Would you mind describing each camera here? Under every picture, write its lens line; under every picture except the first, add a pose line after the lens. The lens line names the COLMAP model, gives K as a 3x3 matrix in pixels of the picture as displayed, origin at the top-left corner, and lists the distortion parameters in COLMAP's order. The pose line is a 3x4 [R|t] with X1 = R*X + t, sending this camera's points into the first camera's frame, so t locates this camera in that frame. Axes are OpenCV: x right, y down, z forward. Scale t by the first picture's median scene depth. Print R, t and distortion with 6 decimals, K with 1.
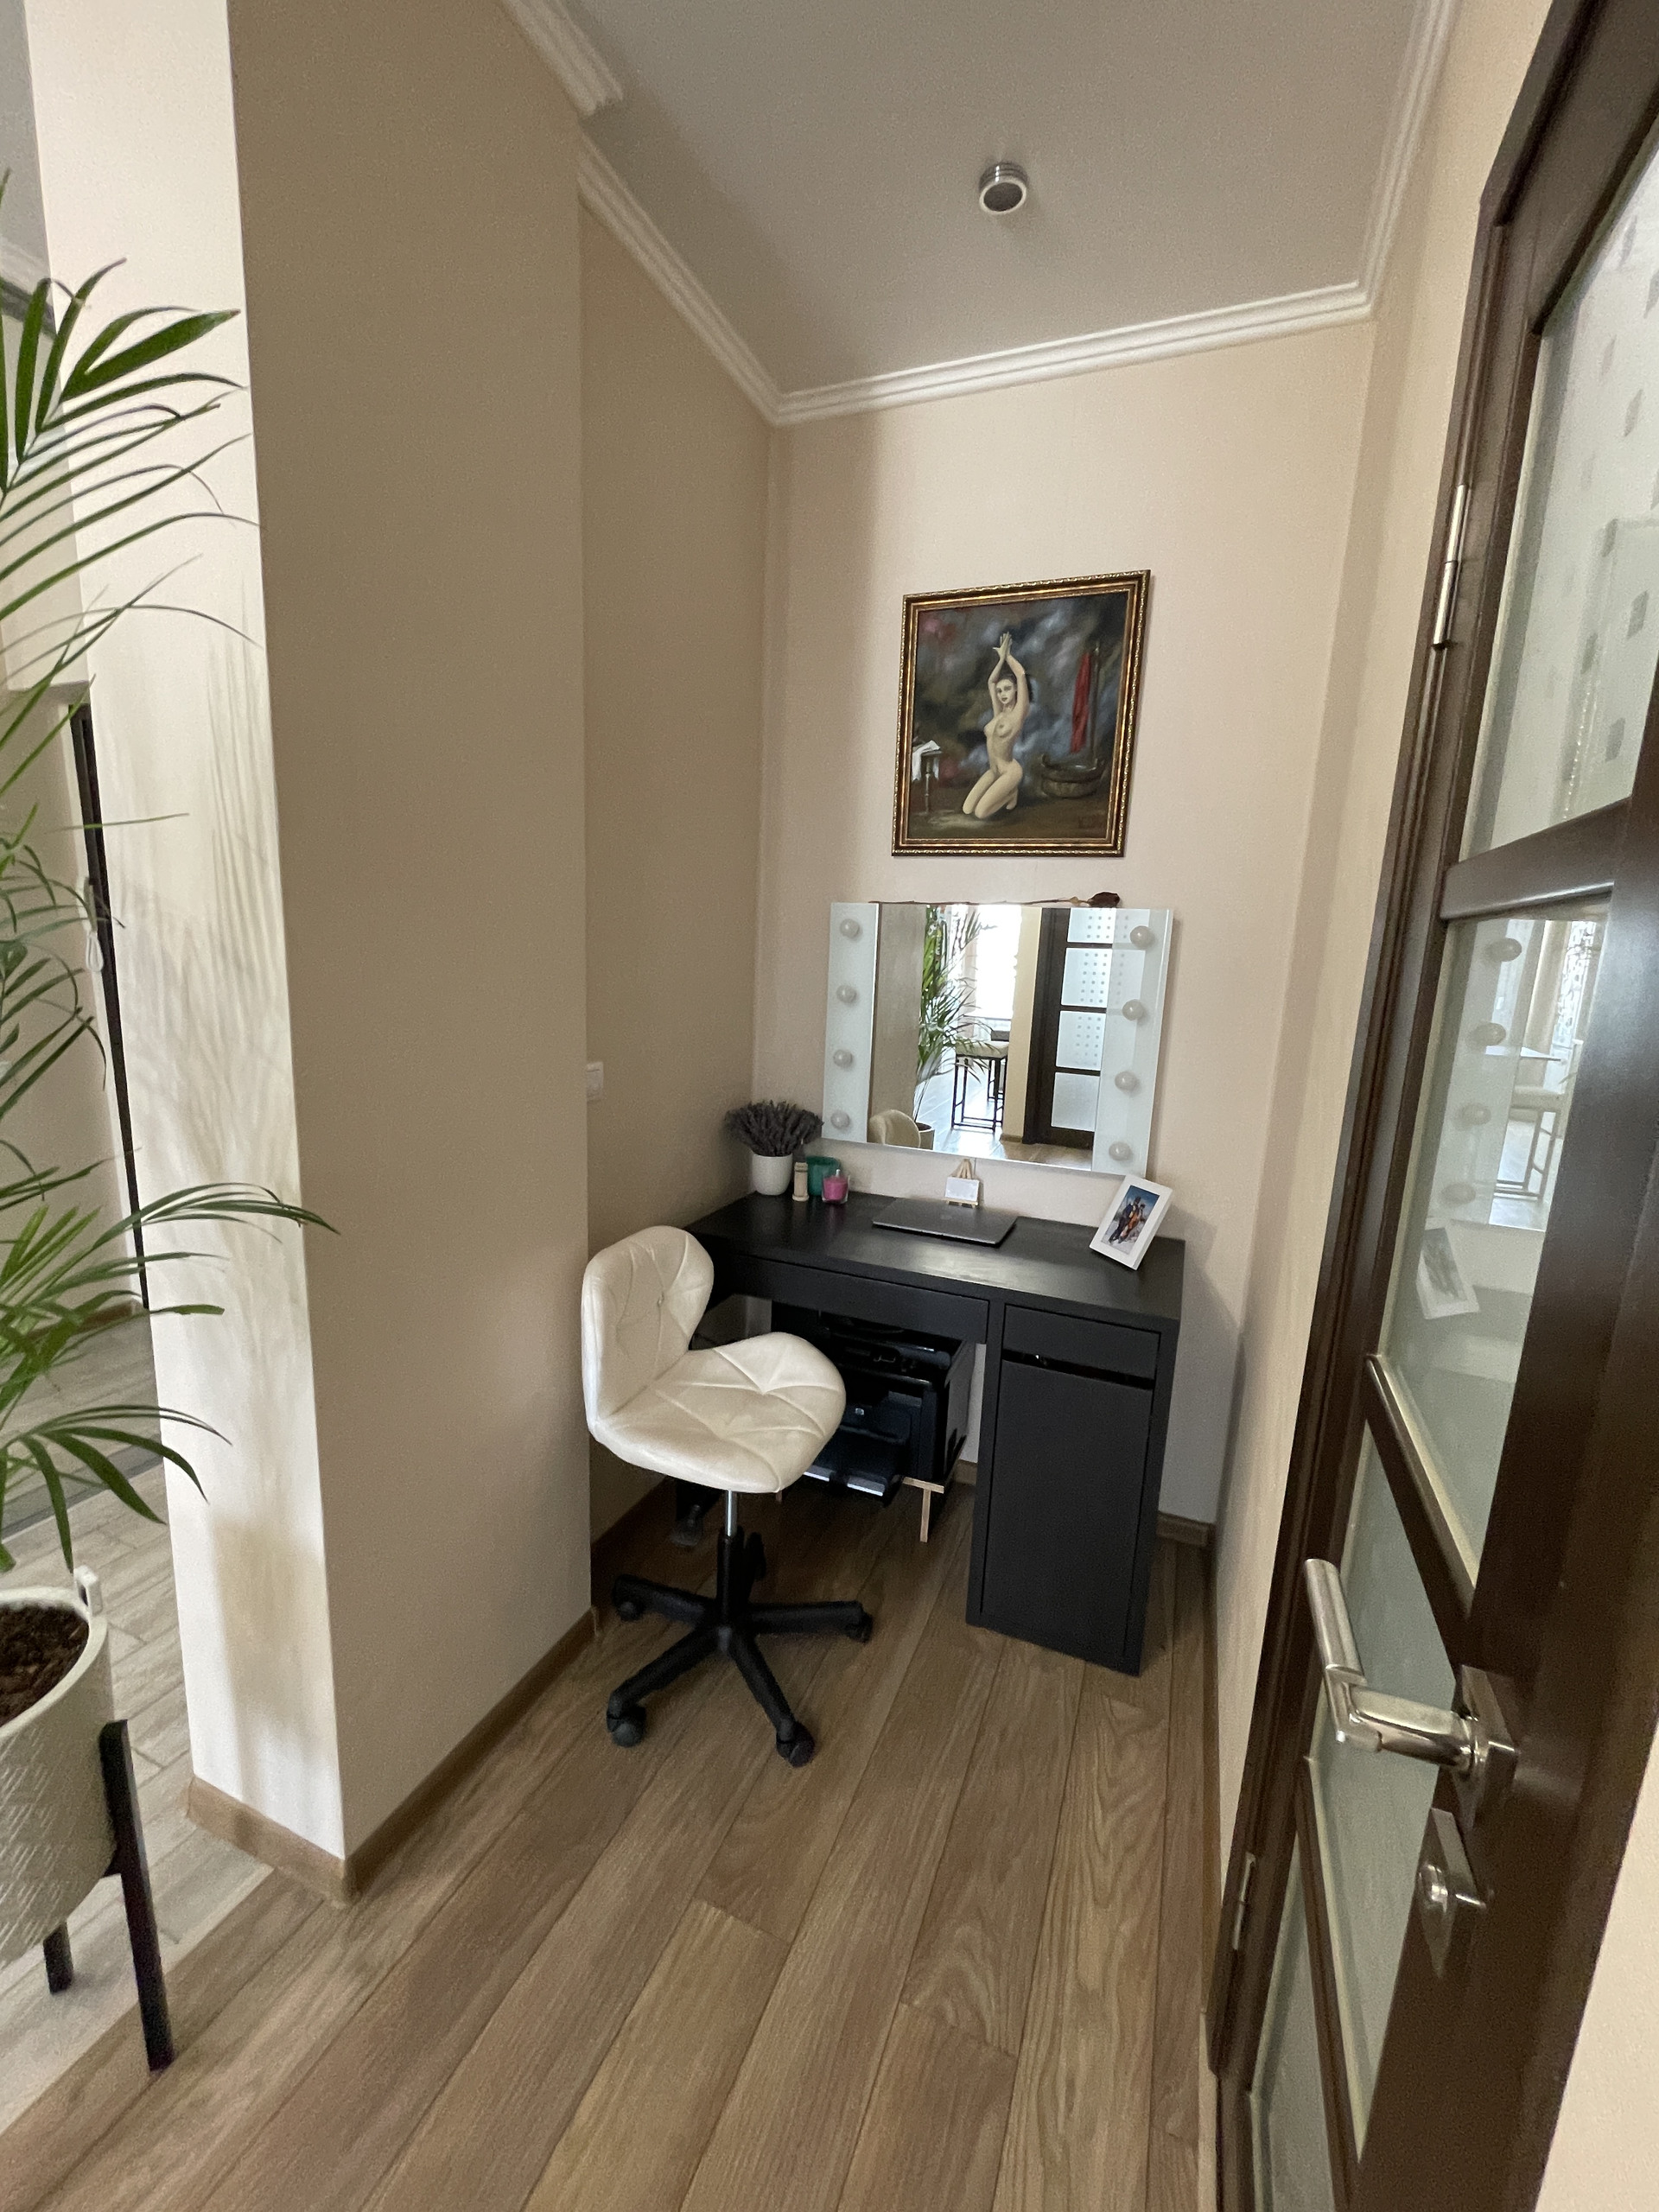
lens RADIAL K [[893.6, 0, 833.6], [0, 893.6, 1116.2], [0, 0, 1]] dist [-0.002295, 0.001764]
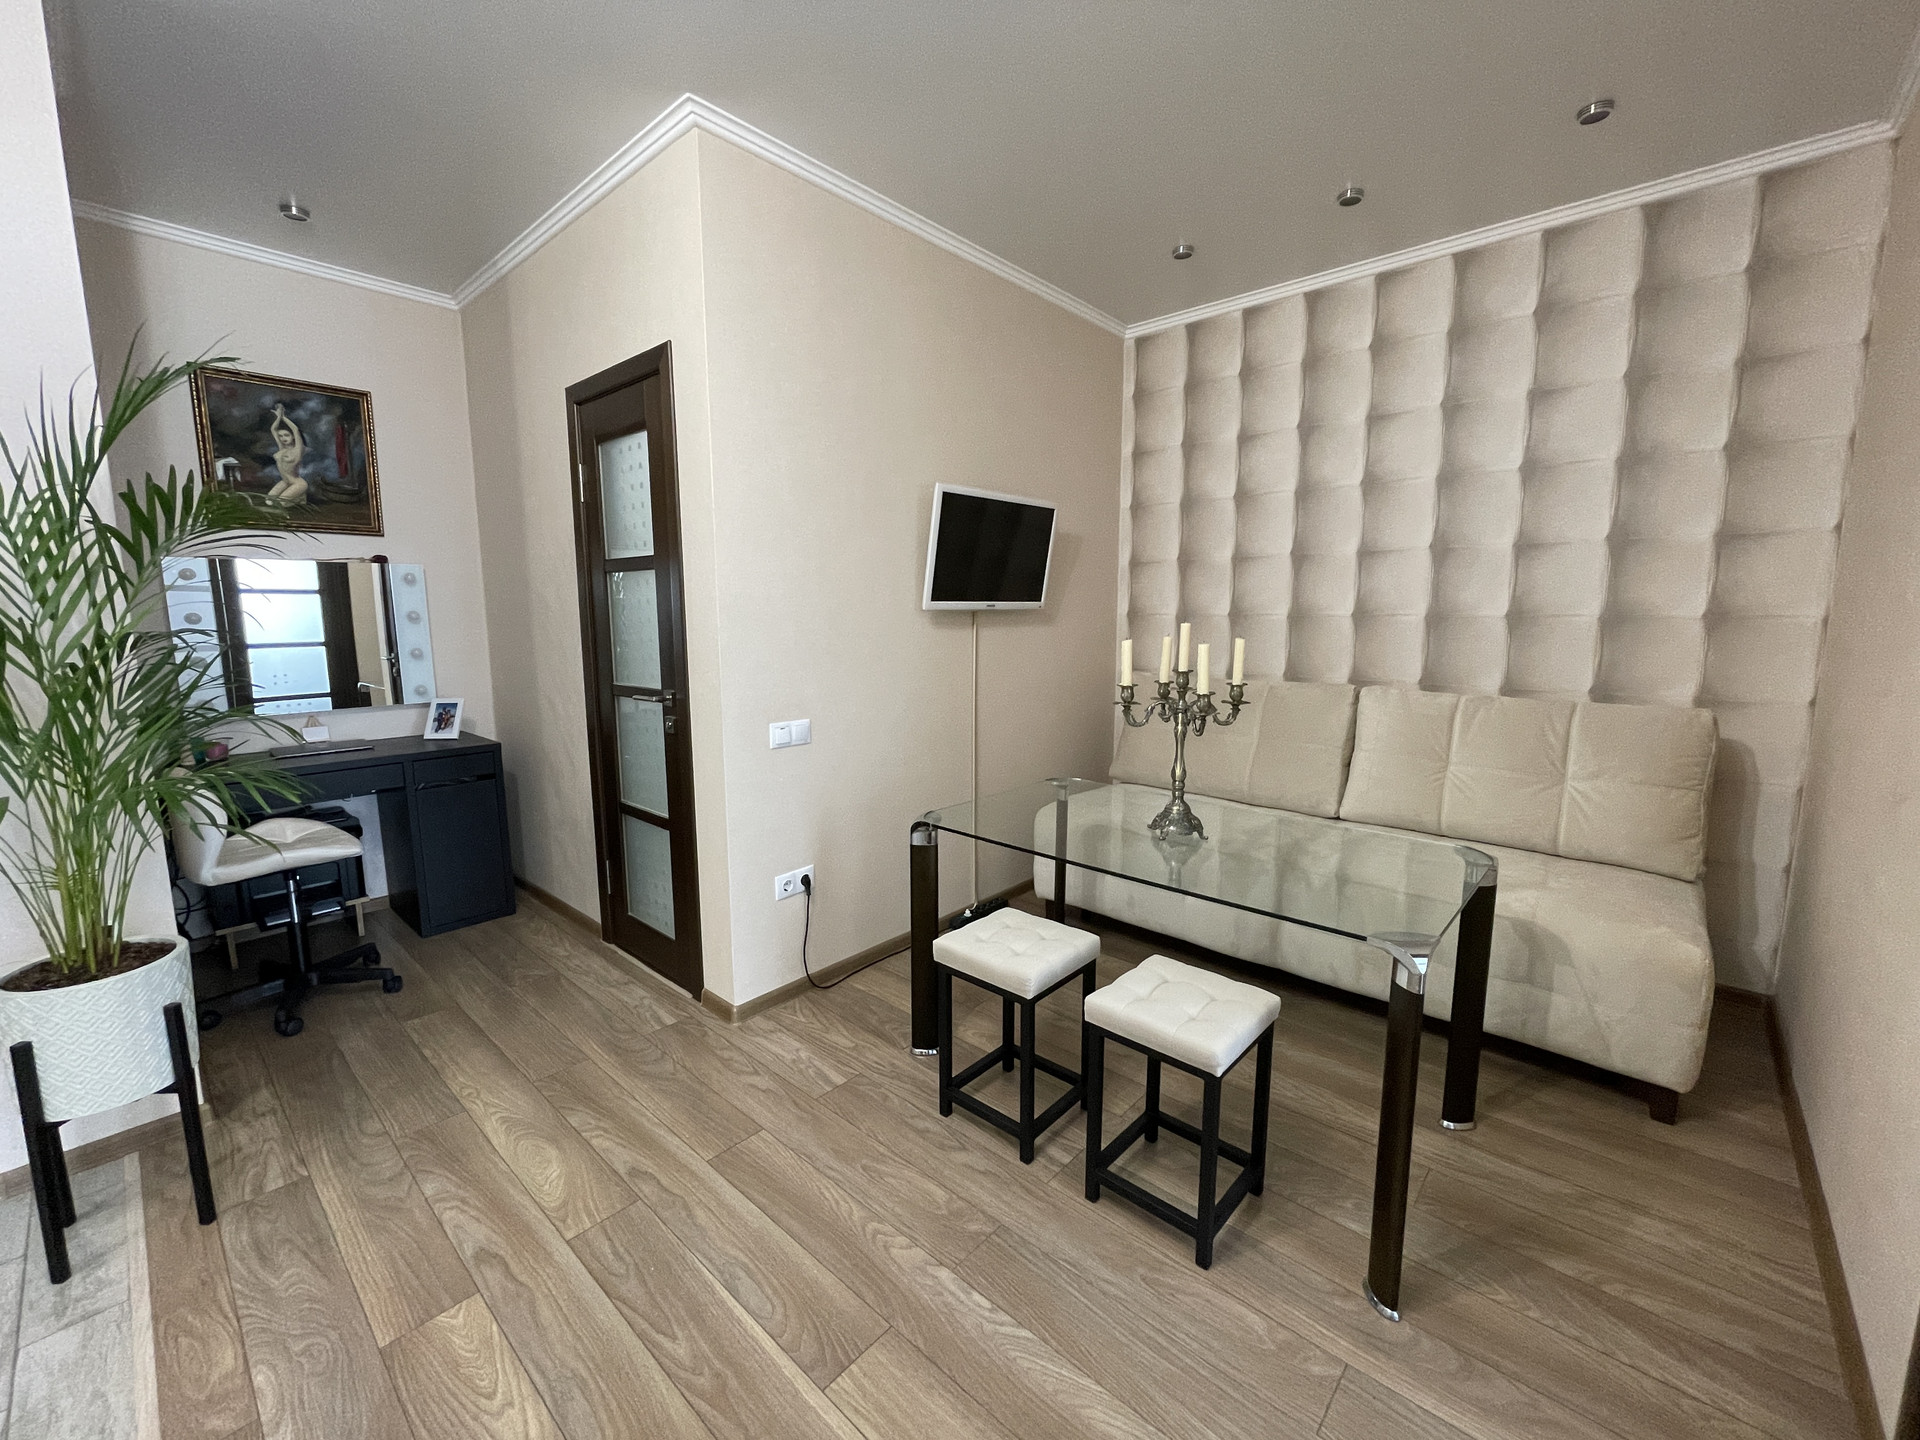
lens RADIAL K [[775.6, 0, 954.2], [0, 775.6, 714.2], [0, 0, 1]] dist [-0.002295, 0.001764]
pose [[0.341543, -0.173009, 0.923805, -0.836486], [0.182475, 0.976415, 0.115399, 0.106587], [-0.921982, 0.129157, 0.365058, -0.657943]]
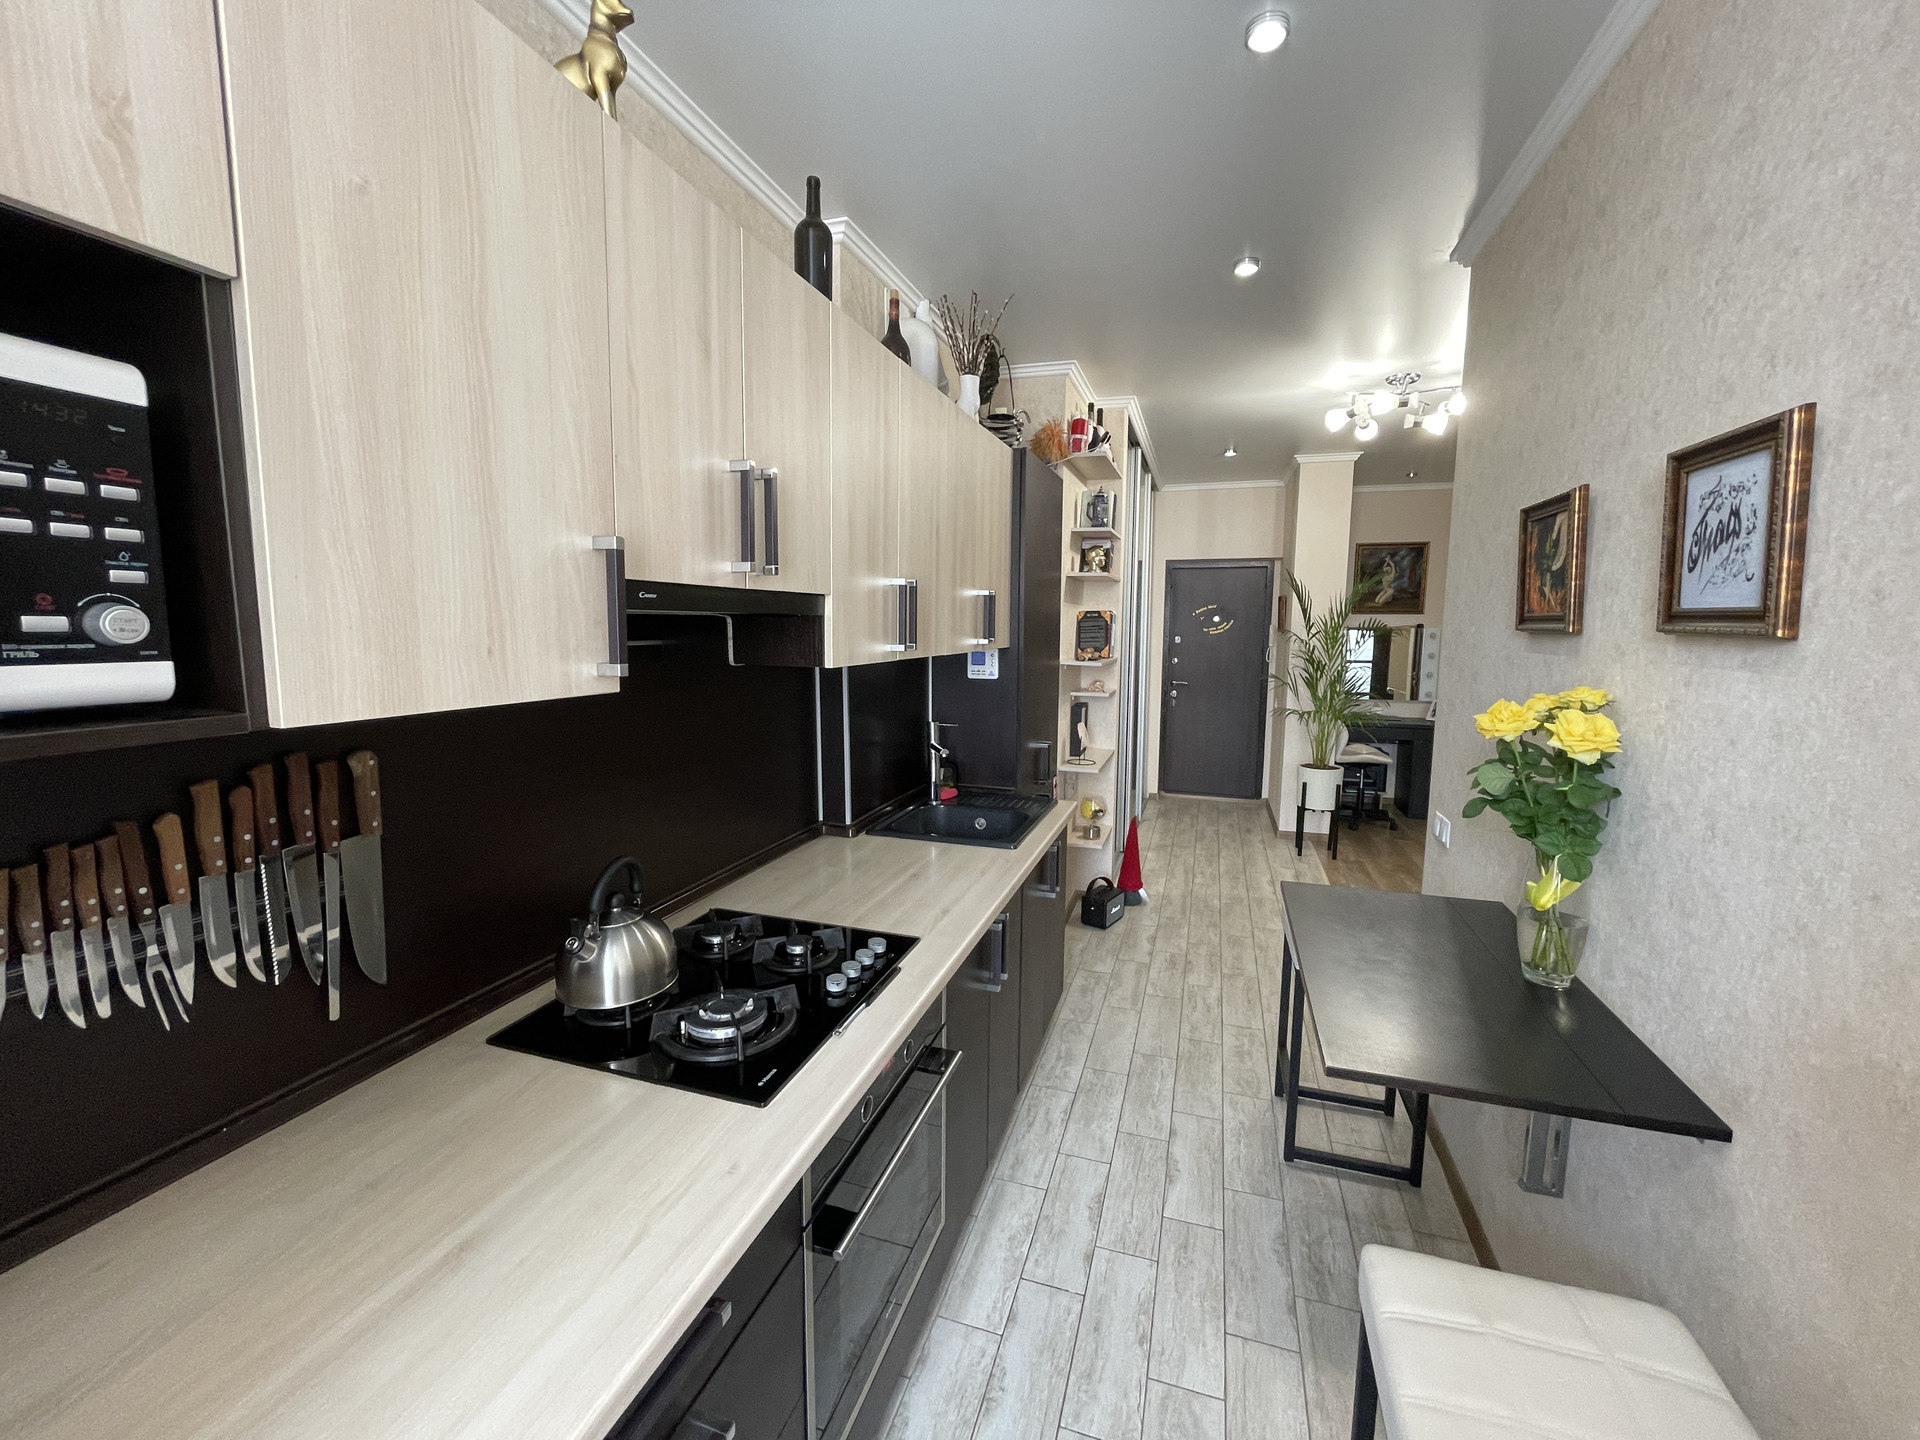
lens RADIAL K [[775.6, 0, 959.4], [0, 775.6, 723.7], [0, 0, 1]] dist [-0.002295, 0.001764]
pose [[0.996056, -0.054719, 0.069843, -1.801148], [0.057211, 0.997776, -0.034192, 0.156025], [-0.067817, 0.038053, 0.996972, -2.001352]]
